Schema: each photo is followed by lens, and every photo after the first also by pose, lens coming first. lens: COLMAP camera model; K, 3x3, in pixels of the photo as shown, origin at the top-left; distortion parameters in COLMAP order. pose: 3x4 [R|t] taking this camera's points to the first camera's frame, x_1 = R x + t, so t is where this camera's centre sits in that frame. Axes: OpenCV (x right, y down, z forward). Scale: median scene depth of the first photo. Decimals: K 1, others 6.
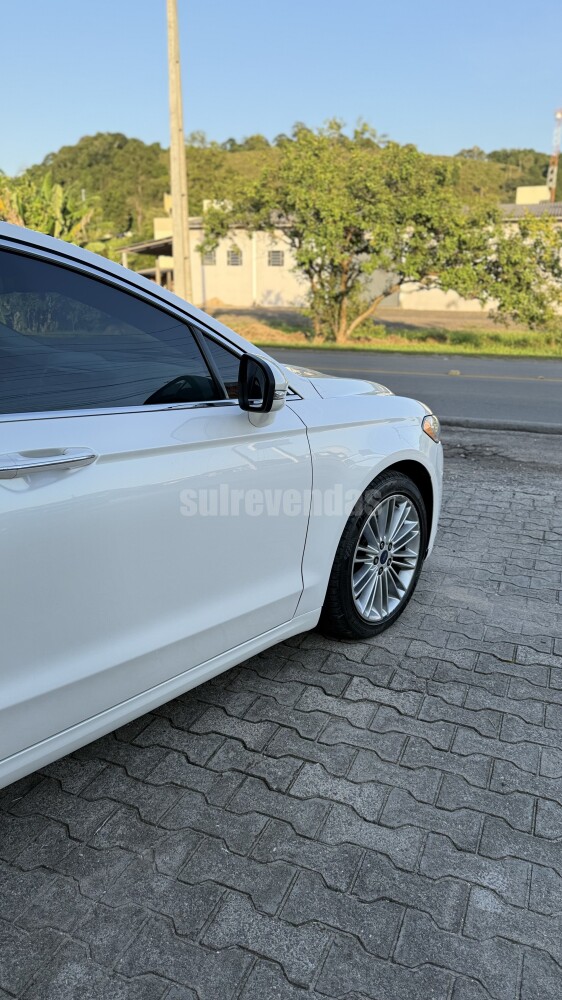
lens RADIAL K [[699.5, 0, 281.0], [0, 699.5, 500.0], [0, 0, 1]] dist [0.138282, -0.259036]
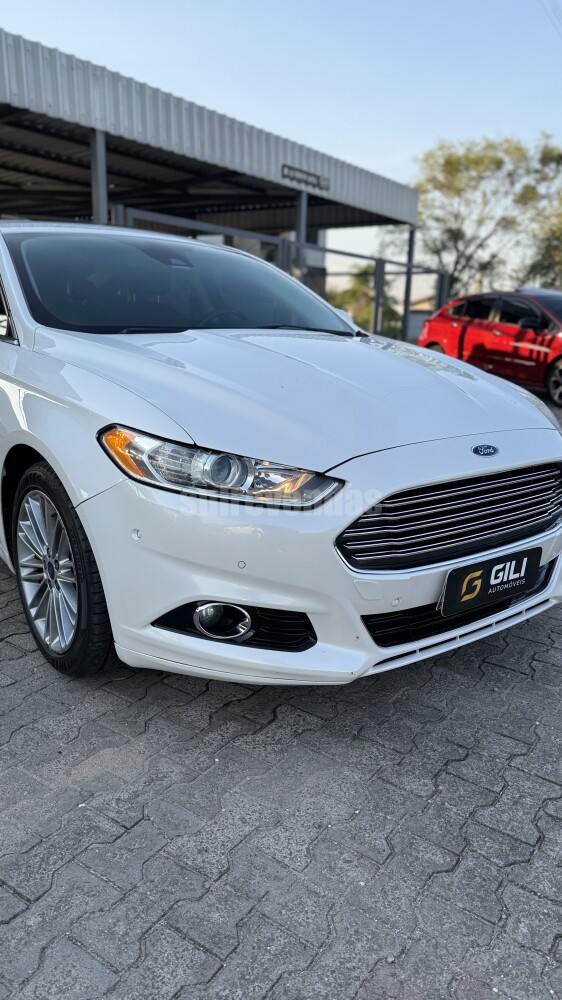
lens RADIAL K [[703.3, 0, 286.4], [0, 703.3, 503.7], [0, 0, 1]] dist [0.049828, -0.083564]
pose [[-0.208336, 0.234737, -0.949471, 0.129191], [-0.307121, 0.905969, 0.291371, -0.047078], [0.928586, 0.352306, -0.116653, 0.203898]]
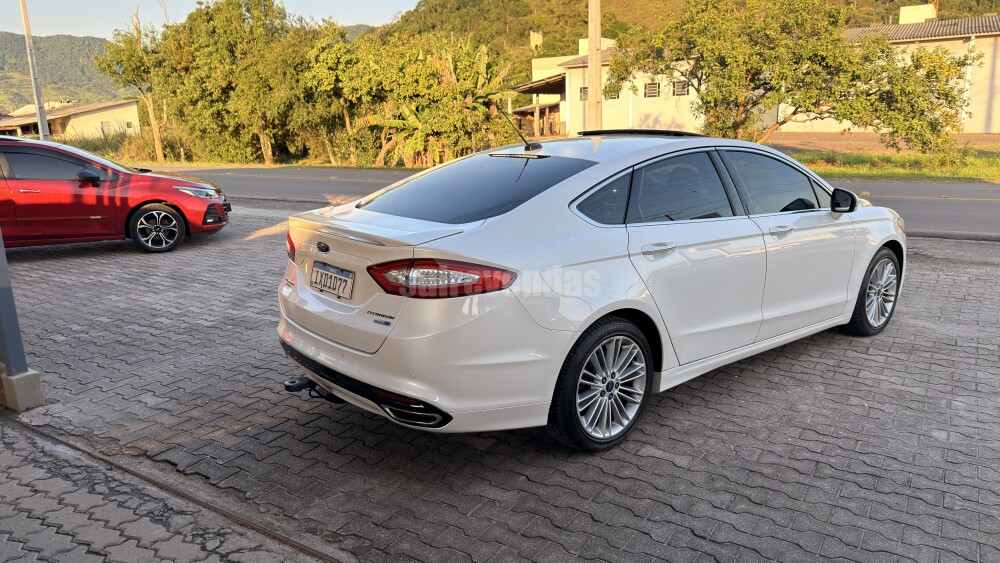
lens RADIAL K [[703.3, 0, 503.7], [0, 703.3, 286.4], [0, 0, 1]] dist [0.049828, -0.083564]
pose [[0.981950, 0.001980, -0.189131, -0.074043], [-0.012445, 0.998455, -0.054163, 0.027830], [0.188732, 0.055540, 0.980457, -0.161140]]
